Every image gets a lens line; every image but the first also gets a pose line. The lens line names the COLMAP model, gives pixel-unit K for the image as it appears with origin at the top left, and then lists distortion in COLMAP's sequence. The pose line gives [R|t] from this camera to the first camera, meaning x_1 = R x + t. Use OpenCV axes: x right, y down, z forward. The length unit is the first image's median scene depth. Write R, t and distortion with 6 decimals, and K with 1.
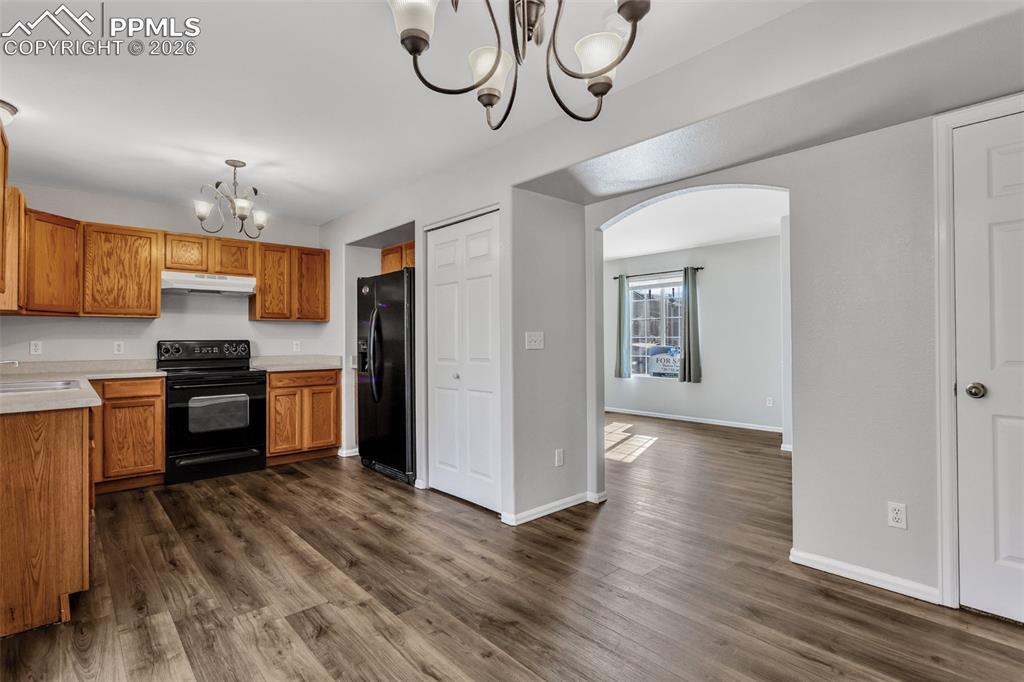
lens RADIAL K [[501.0, 0, 512.0], [0, 501.0, 341.0], [0, 0, 1]] dist [0.000870, 0.001826]
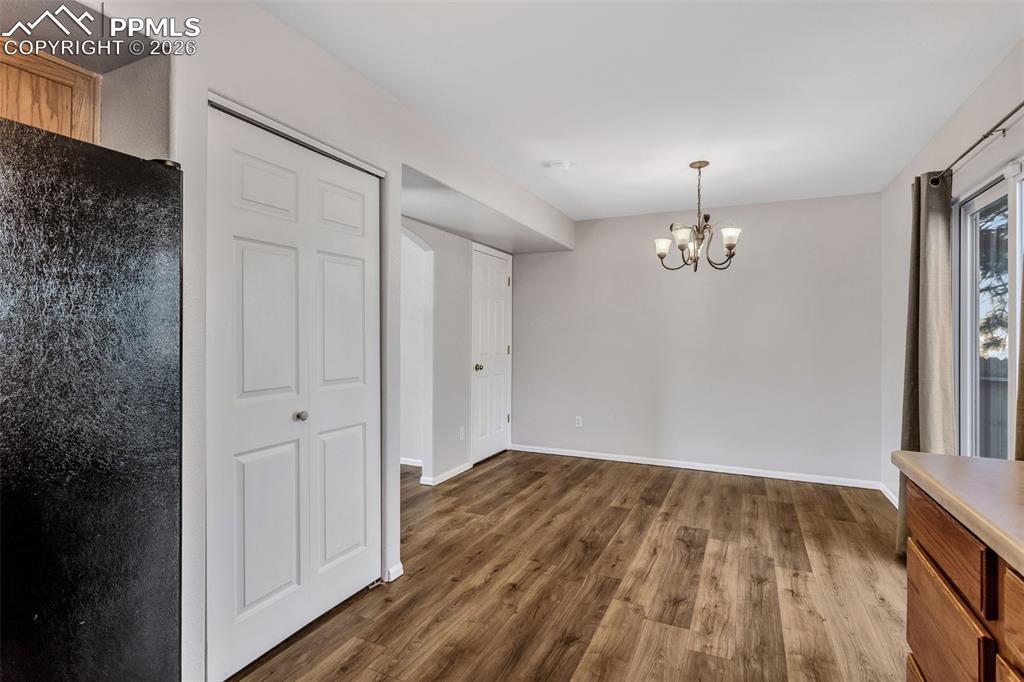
lens RADIAL K [[501.0, 0, 512.0], [0, 501.0, 341.0], [0, 0, 1]] dist [0.000870, 0.001826]
pose [[-0.392045, 0.002639, 0.919942, -1.130833], [0.000900, 0.999997, -0.002485, -0.018833], [-0.919946, -0.000146, -0.392046, 1.571345]]
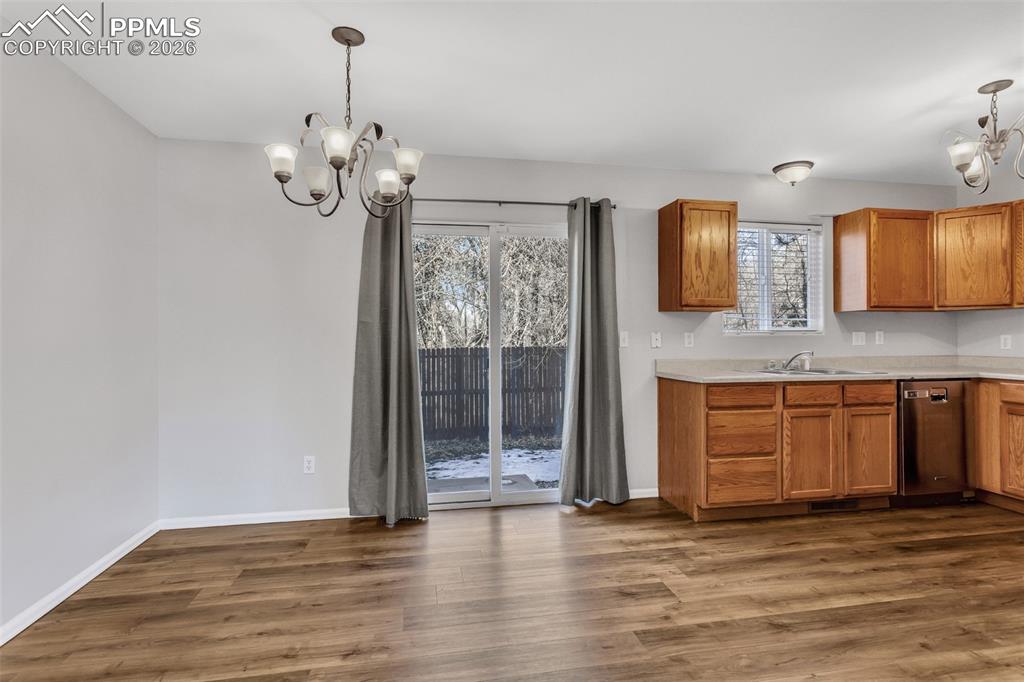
lens RADIAL K [[501.0, 0, 512.0], [0, 501.0, 341.0], [0, 0, 1]] dist [0.000870, 0.001826]
pose [[-0.517991, 0.014443, -0.855264, 0.629606], [0.007595, 0.999896, 0.012285, -0.011739], [0.855353, -0.000132, -0.518046, 1.188640]]
